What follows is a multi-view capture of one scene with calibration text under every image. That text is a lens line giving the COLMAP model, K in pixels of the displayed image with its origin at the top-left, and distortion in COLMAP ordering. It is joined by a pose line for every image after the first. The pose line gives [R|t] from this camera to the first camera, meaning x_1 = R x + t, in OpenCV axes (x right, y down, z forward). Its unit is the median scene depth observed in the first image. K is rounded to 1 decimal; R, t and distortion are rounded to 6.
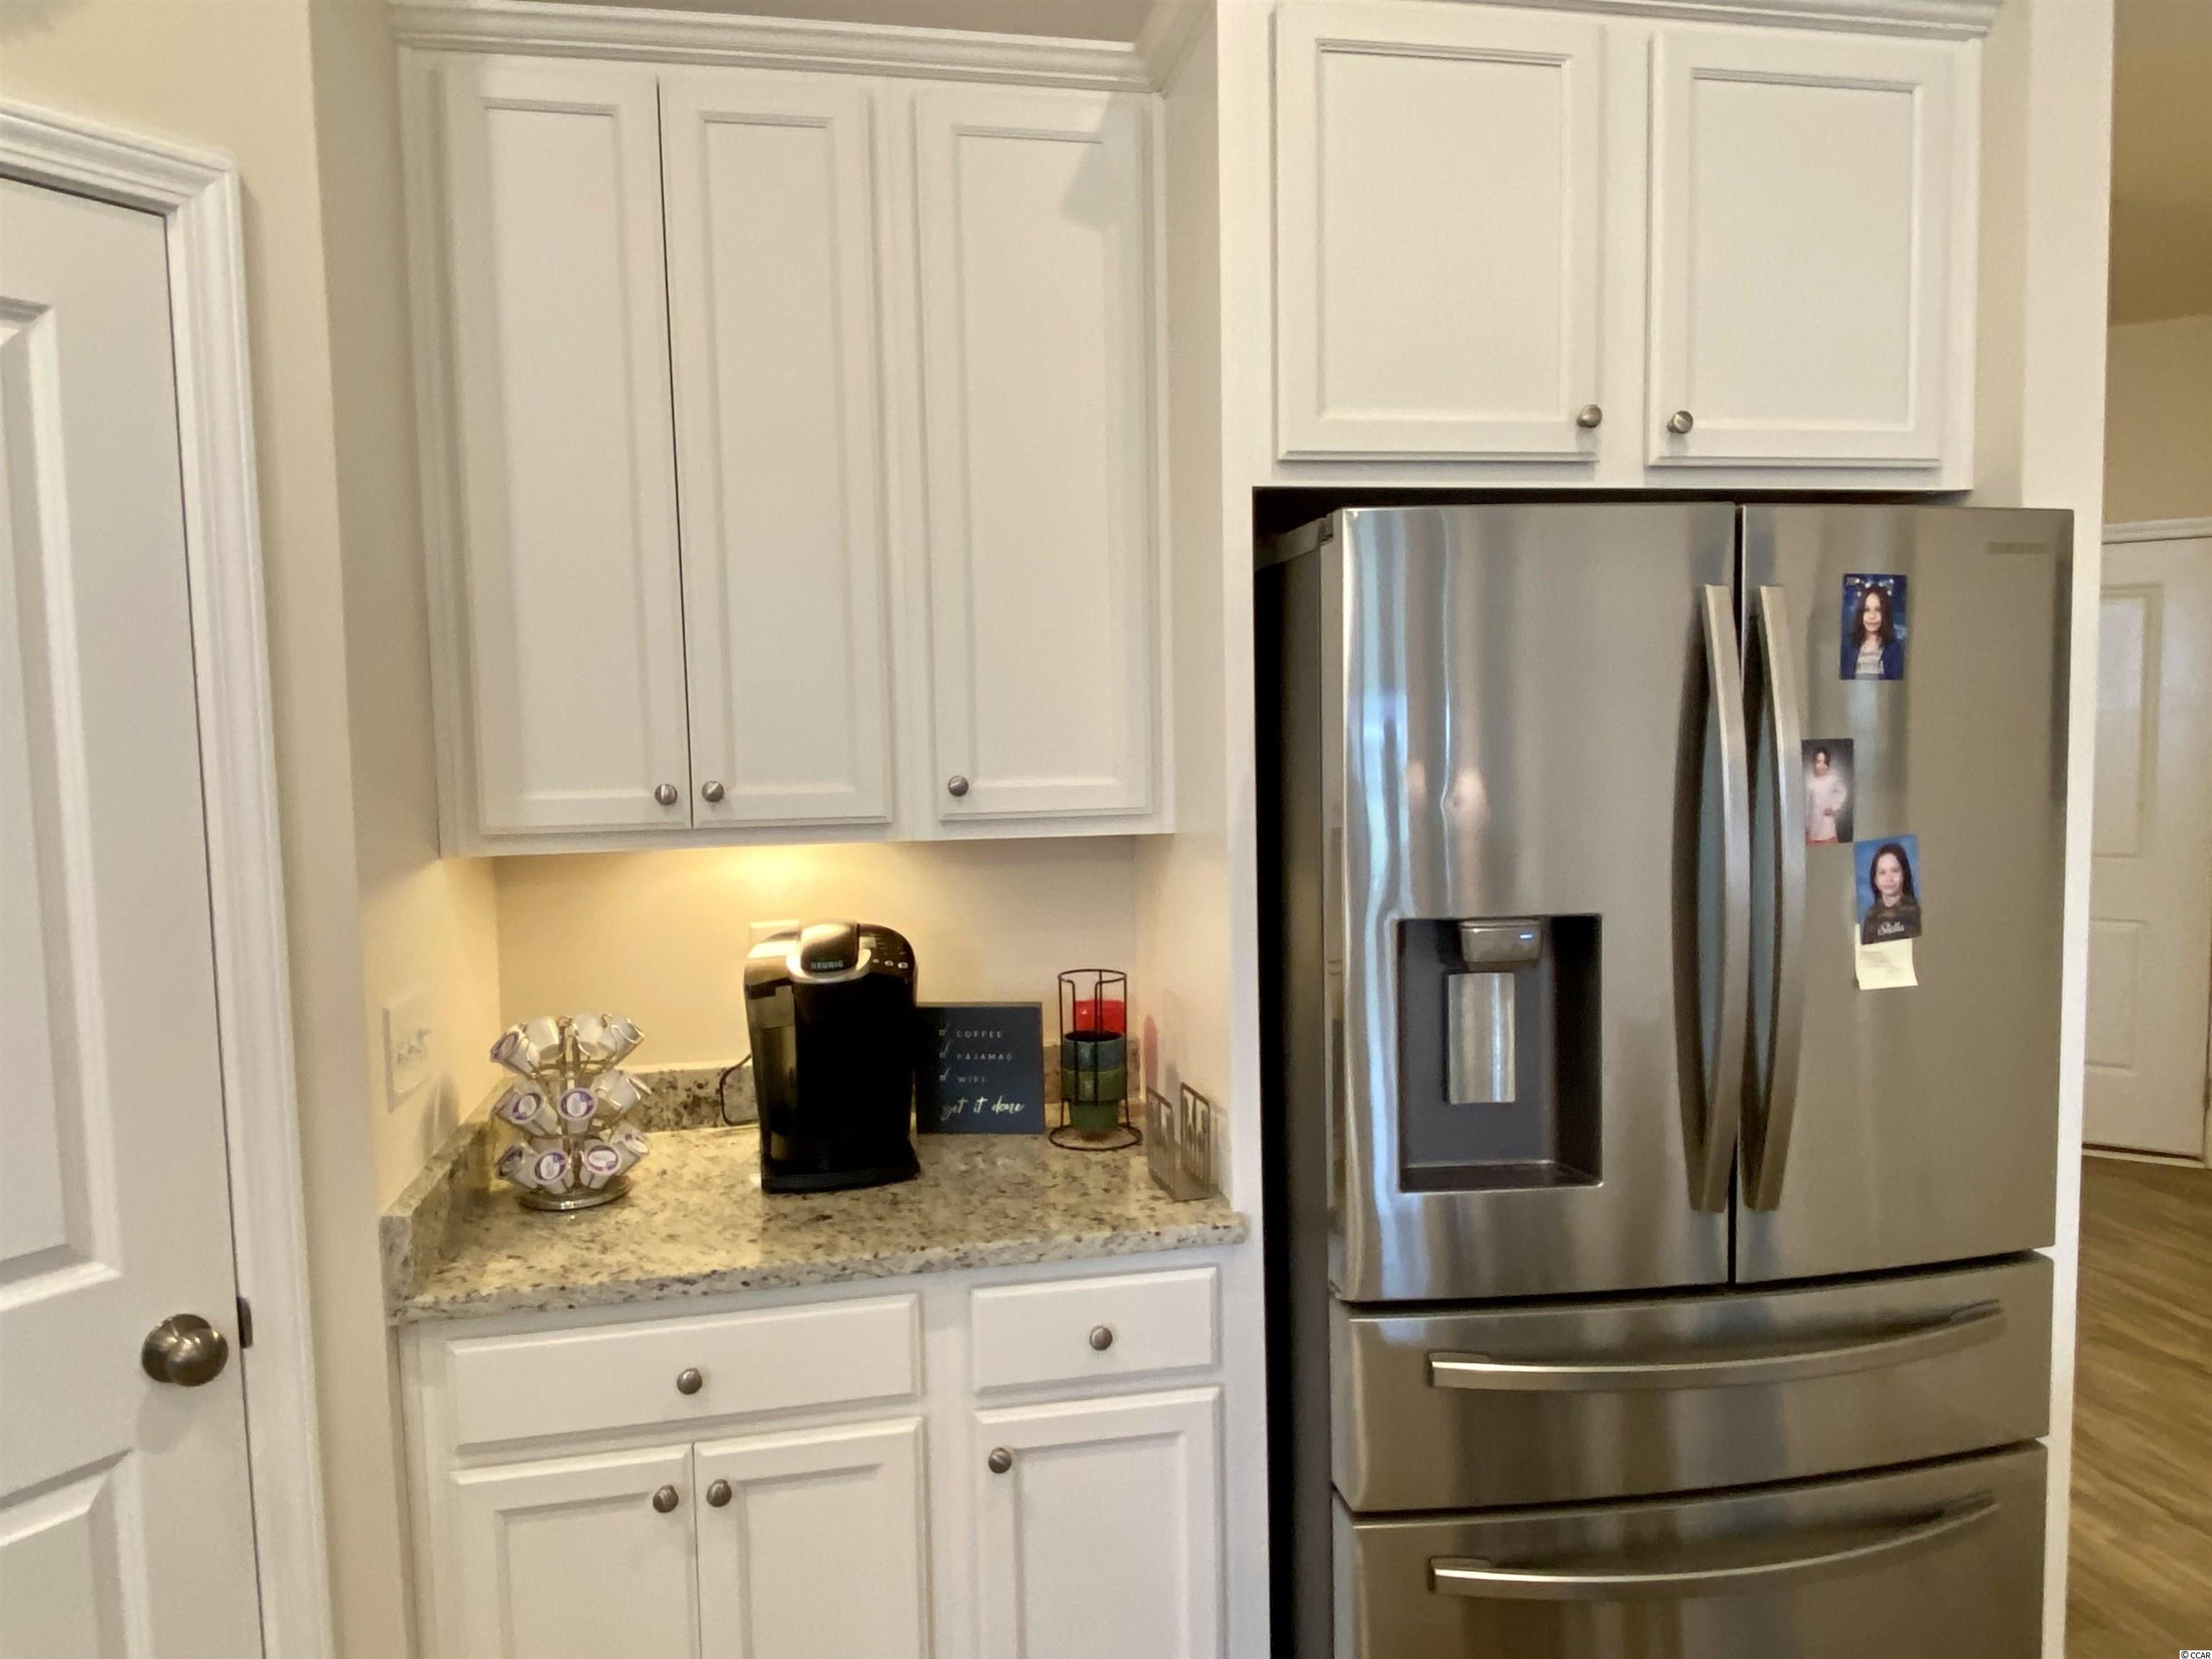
lens RADIAL K [[1436.4, 0, 1094.1], [0, 1436.4, 834.4], [0, 0, 1]] dist [0.091476, -0.114267]
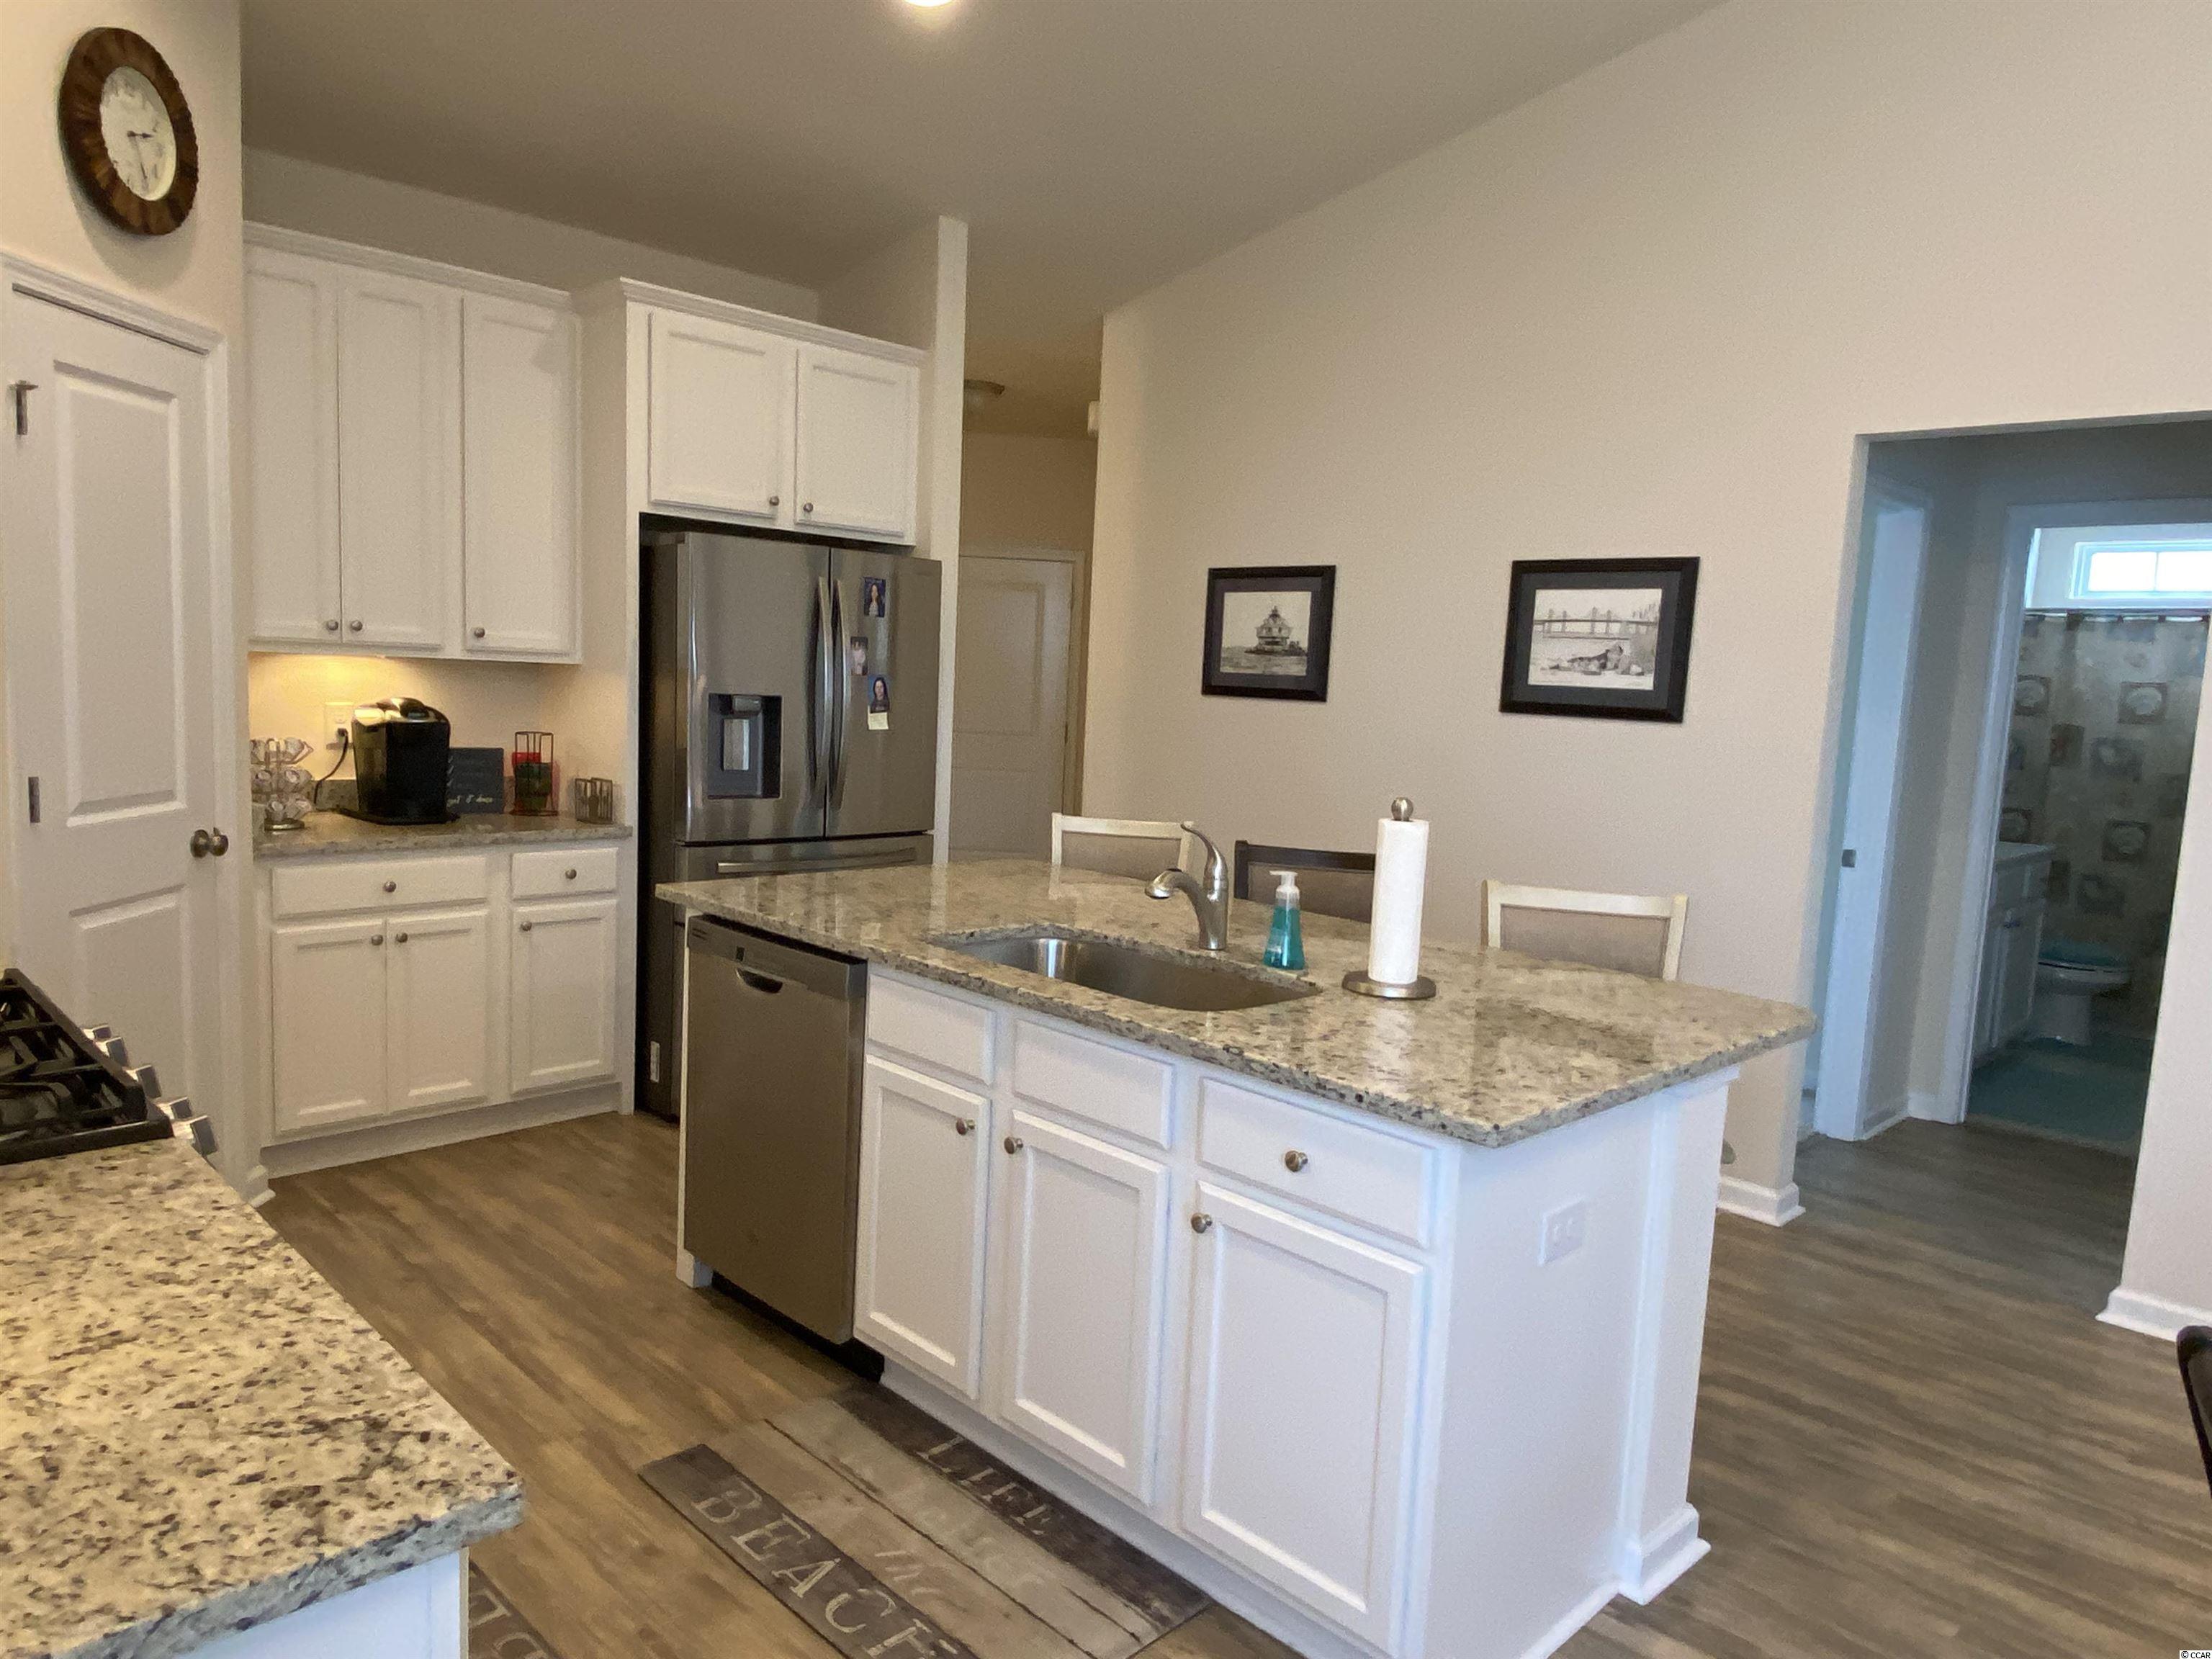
lens RADIAL K [[1436.4, 0, 1094.1], [0, 1436.4, 834.4], [0, 0, 1]] dist [0.091476, -0.114267]
pose [[0.825774, -0.006800, 0.563961, -0.610786], [-0.020034, 0.998943, 0.041380, 0.169517], [-0.563646, -0.045469, 0.824764, -1.380208]]
